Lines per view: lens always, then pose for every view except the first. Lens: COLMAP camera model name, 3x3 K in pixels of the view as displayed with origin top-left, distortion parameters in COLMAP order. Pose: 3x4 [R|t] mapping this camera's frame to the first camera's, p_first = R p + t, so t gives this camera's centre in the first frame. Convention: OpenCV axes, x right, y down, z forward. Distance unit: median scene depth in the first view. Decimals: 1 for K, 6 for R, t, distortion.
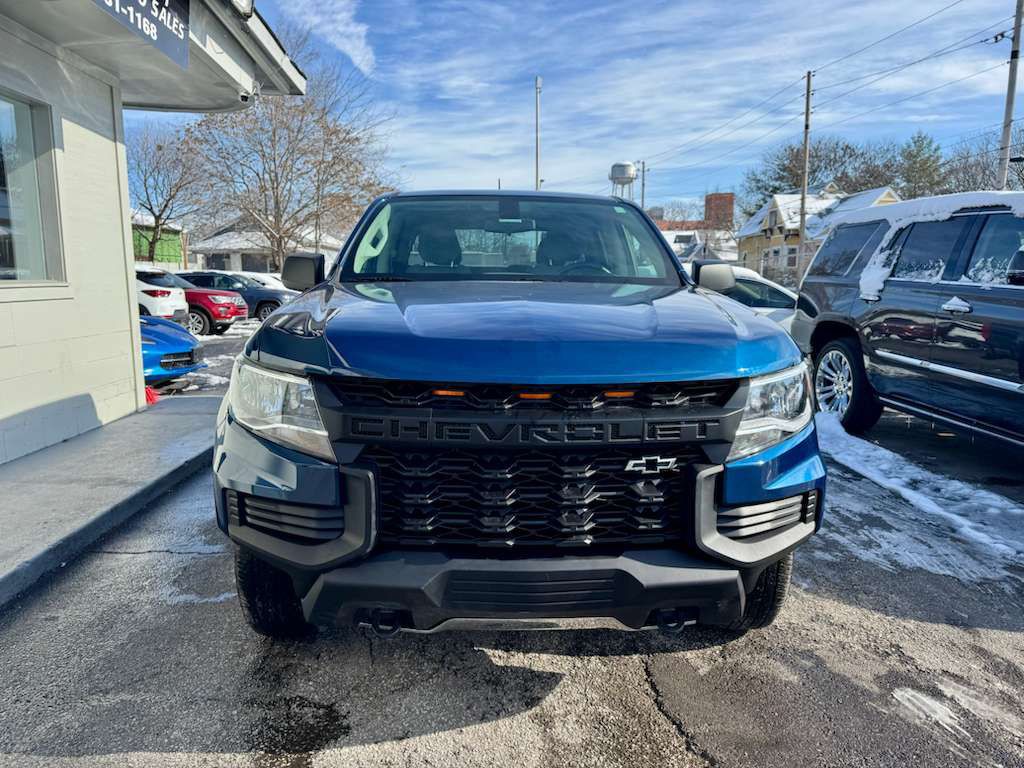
lens RADIAL K [[717.4, 0, 512.0], [0, 717.4, 384.0], [0, 0, 1]] dist [0.022063, -0.021559]
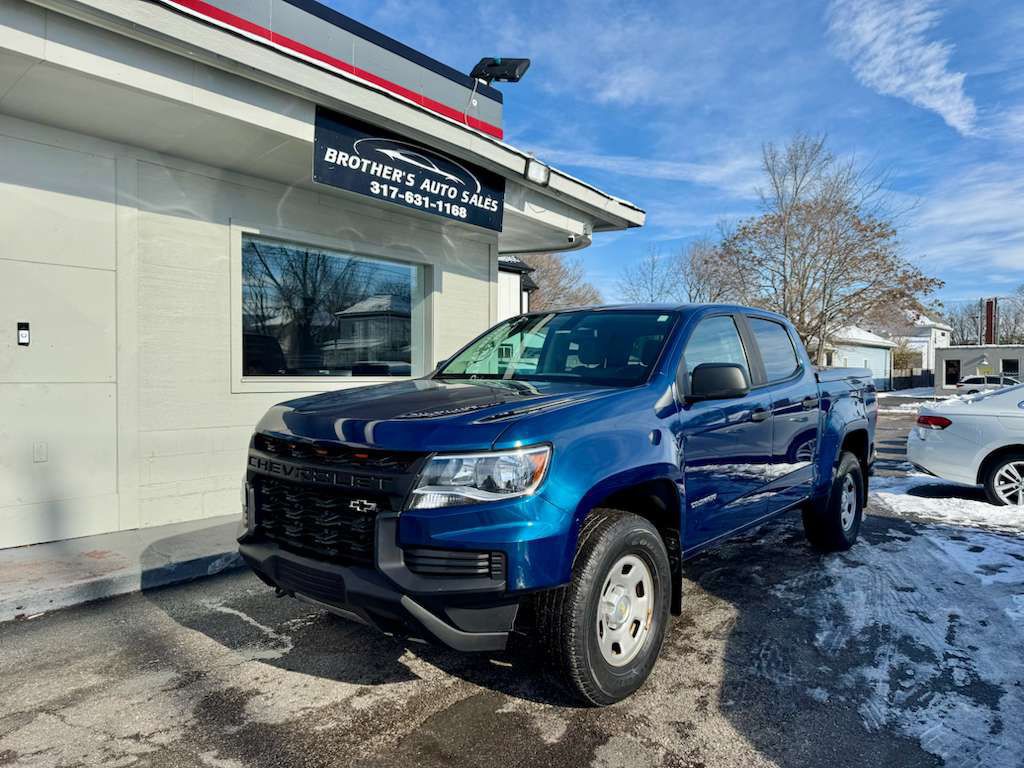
lens RADIAL K [[710.0, 0, 516.7], [0, 710.0, 386.9], [0, 0, 1]] dist [0.046883, -0.045393]
pose [[0.745290, 0.017554, -0.666510, 0.535834], [-0.104832, 0.990305, -0.091141, -0.011183], [0.658448, 0.137798, 0.739904, 0.038890]]
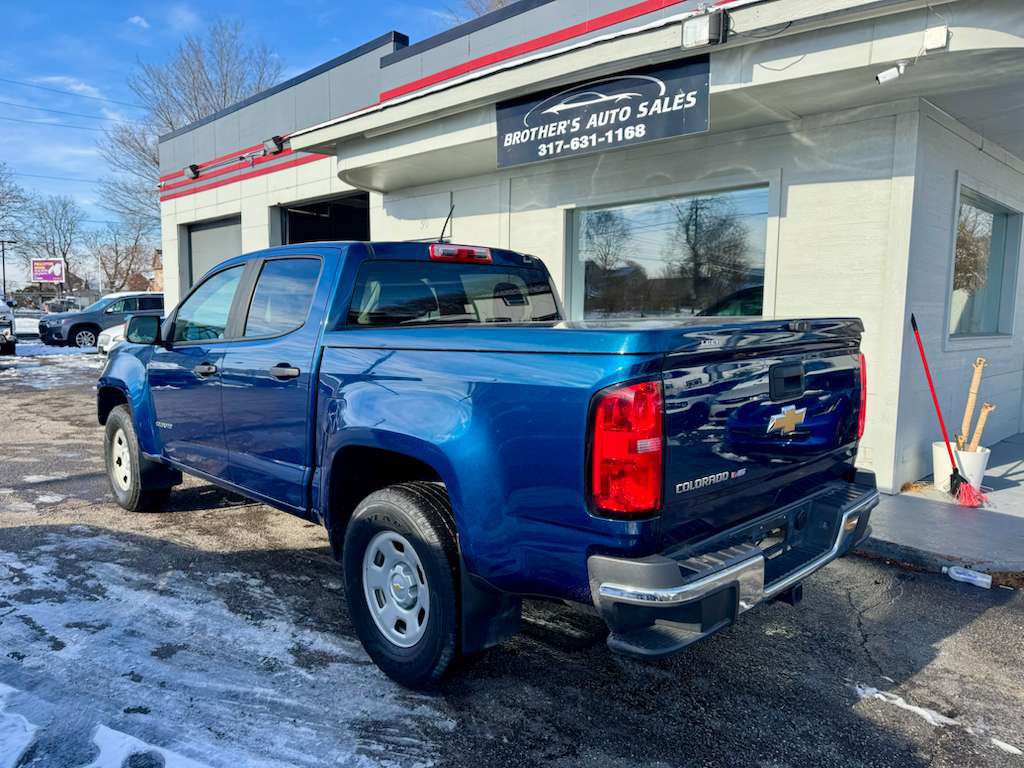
lens RADIAL K [[717.3, 0, 513.7], [0, 717.3, 382.9], [0, 0, 1]] dist [0.021614, -0.020424]
pose [[-0.744045, 0.059626, -0.665464, 0.473431], [-0.105512, 0.973025, 0.205156, -0.283698], [0.659746, 0.222860, -0.717683, 1.732040]]
